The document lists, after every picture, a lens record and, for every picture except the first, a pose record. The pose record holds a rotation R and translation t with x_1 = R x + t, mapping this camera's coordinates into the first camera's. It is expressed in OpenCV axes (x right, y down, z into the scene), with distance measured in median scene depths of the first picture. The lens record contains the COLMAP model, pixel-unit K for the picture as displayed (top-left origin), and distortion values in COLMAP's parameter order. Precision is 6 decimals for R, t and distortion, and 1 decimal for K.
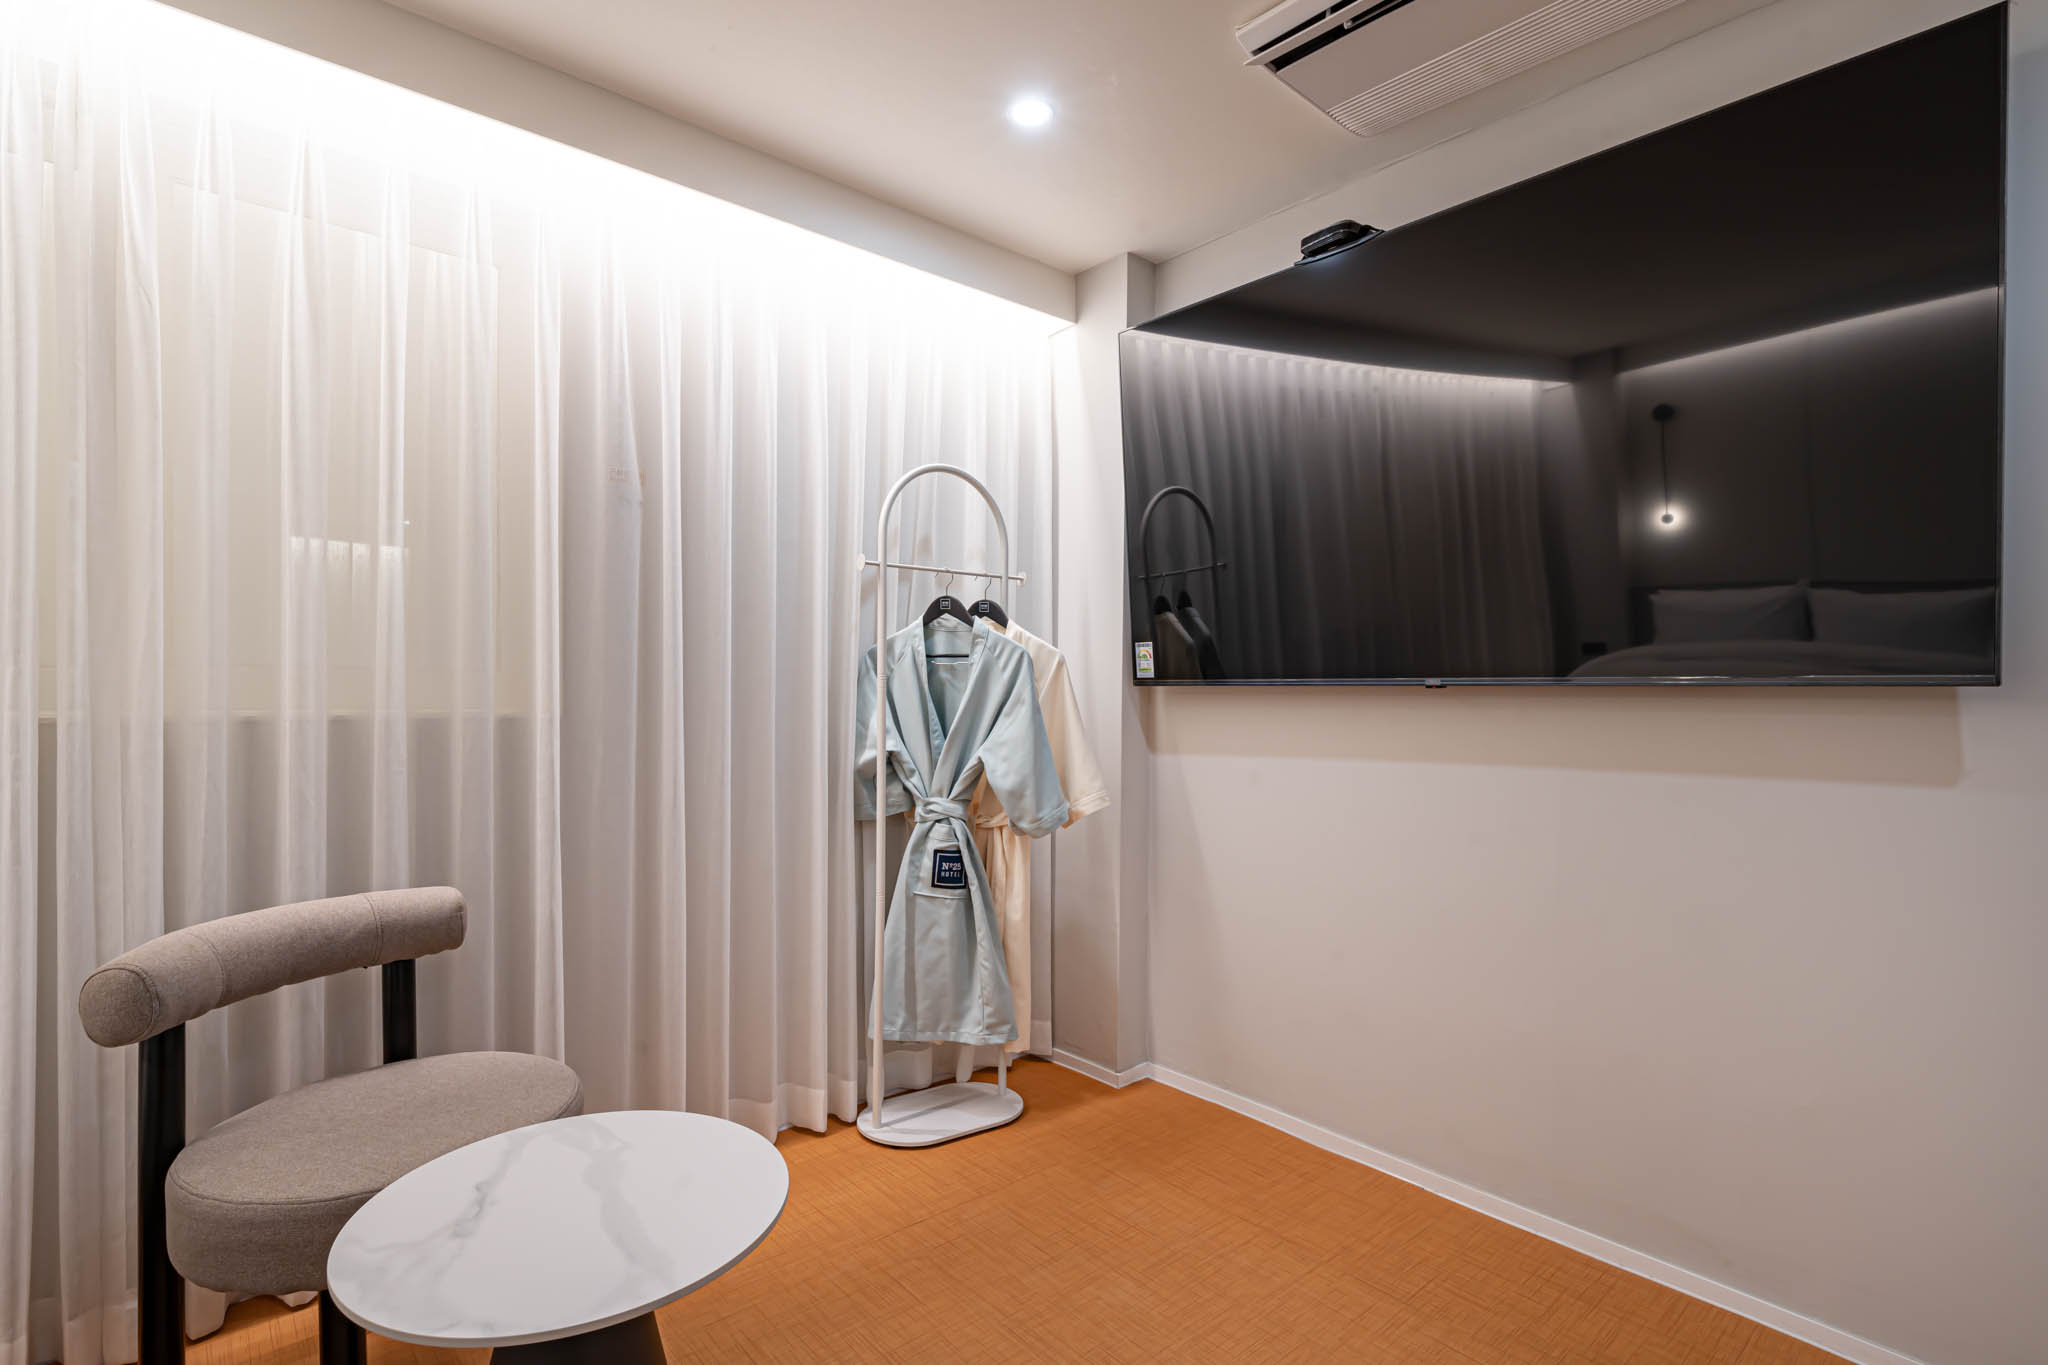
lens RADIAL K [[977.4, 0, 1026.7], [0, 977.4, 697.7], [0, 0, 1]] dist [0.001630, 0.000001]
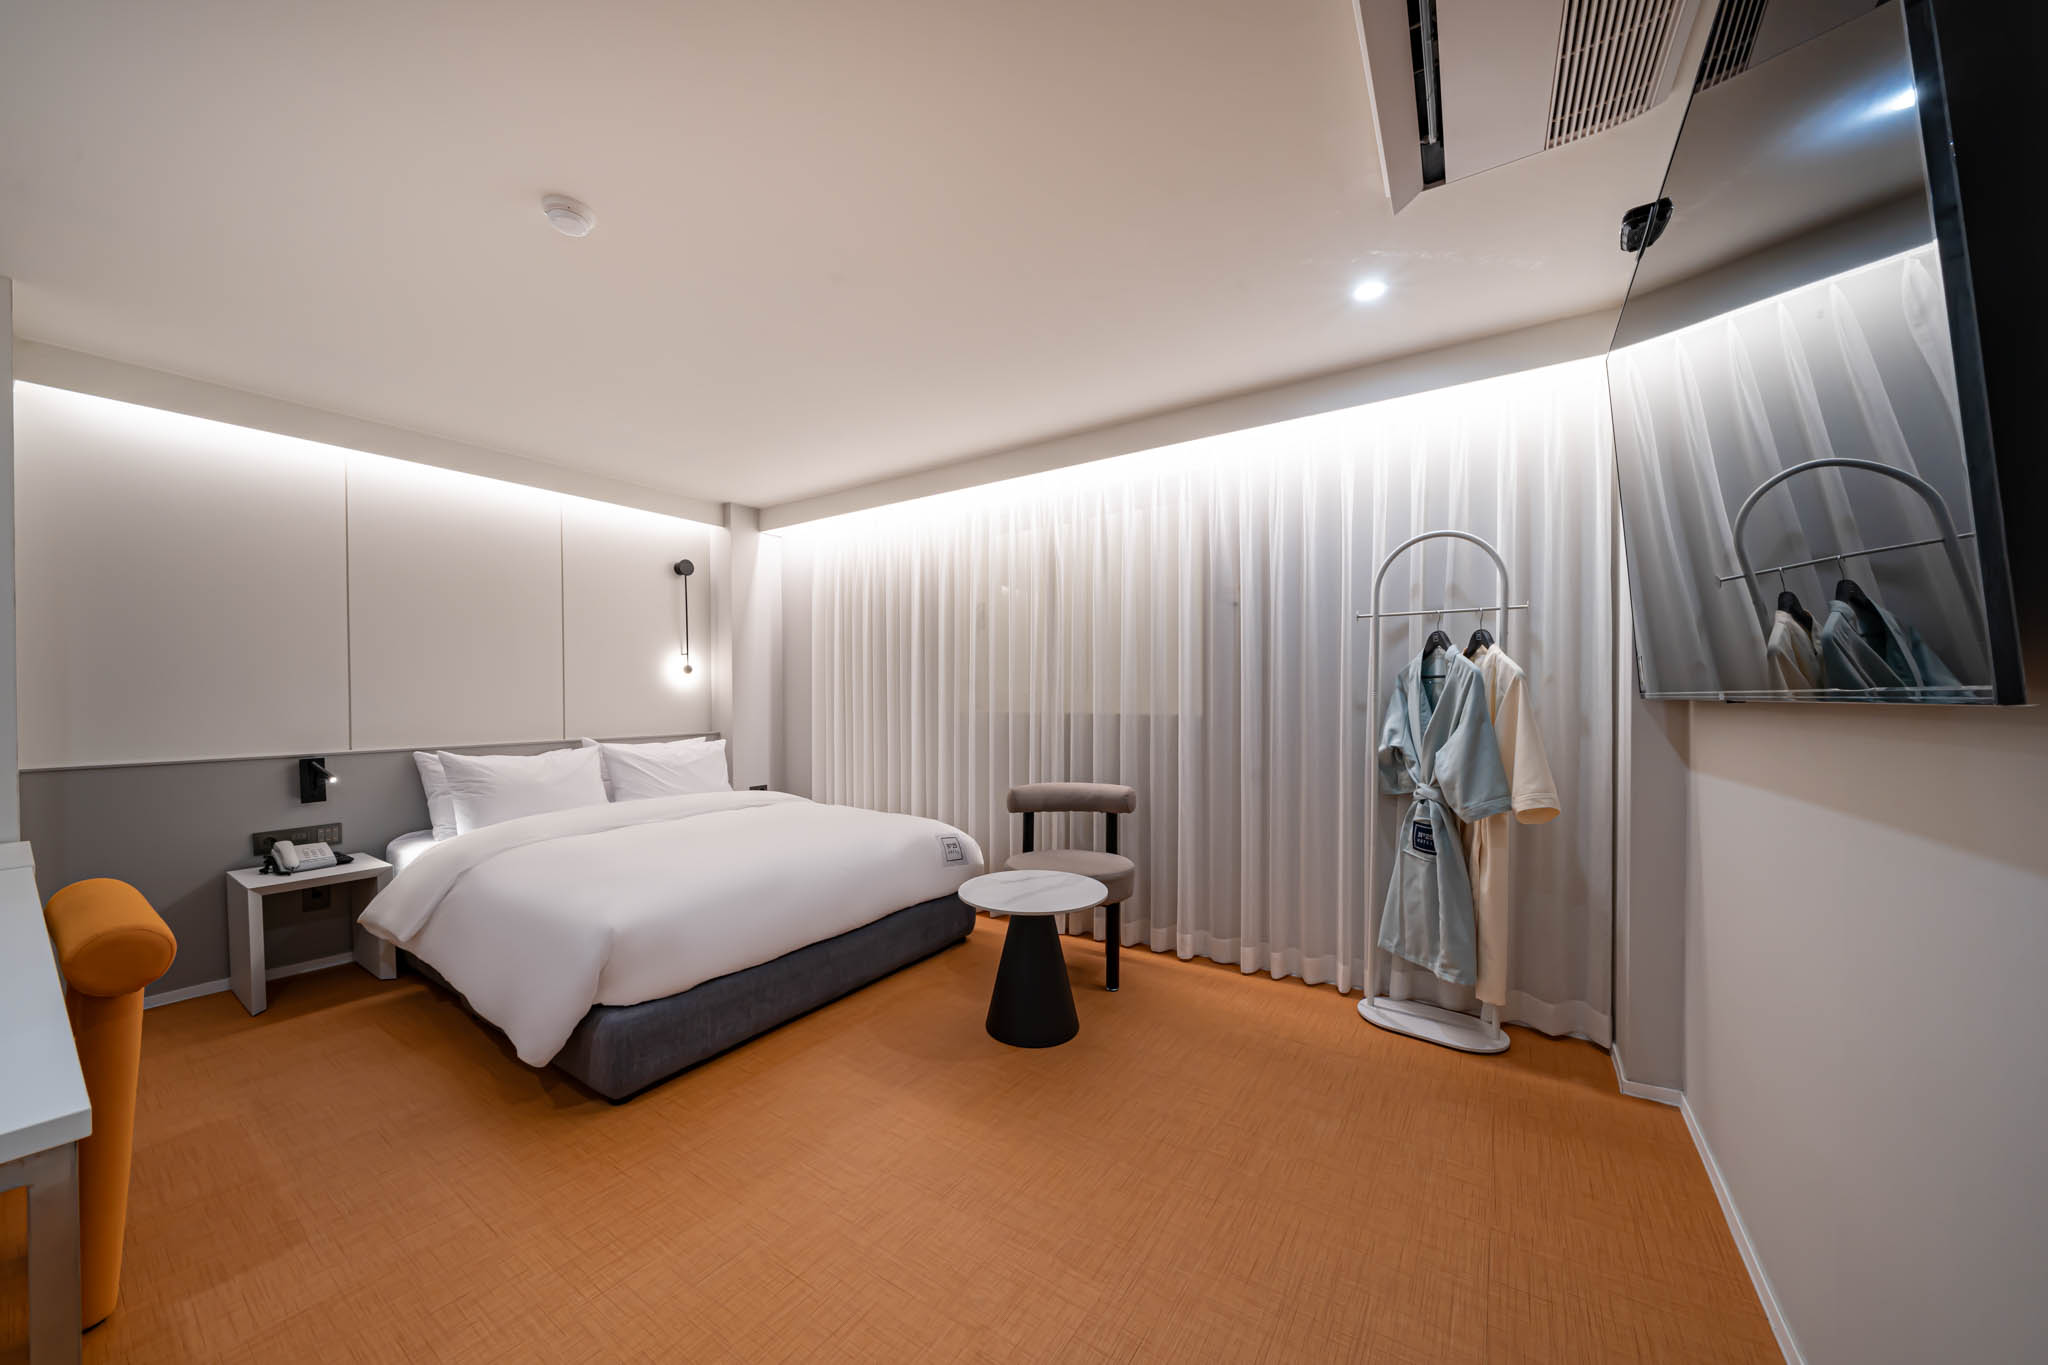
lens RADIAL K [[708.8, 0, 1026.1], [0, 708.8, 701.0], [0, 0, 1]] dist [-0.001286, -0.000183]
pose [[0.273773, -0.002834, -0.961790, 0.700629], [-0.010575, 0.999926, -0.005957, 0.000867], [0.961736, 0.011802, 0.273723, 0.213196]]
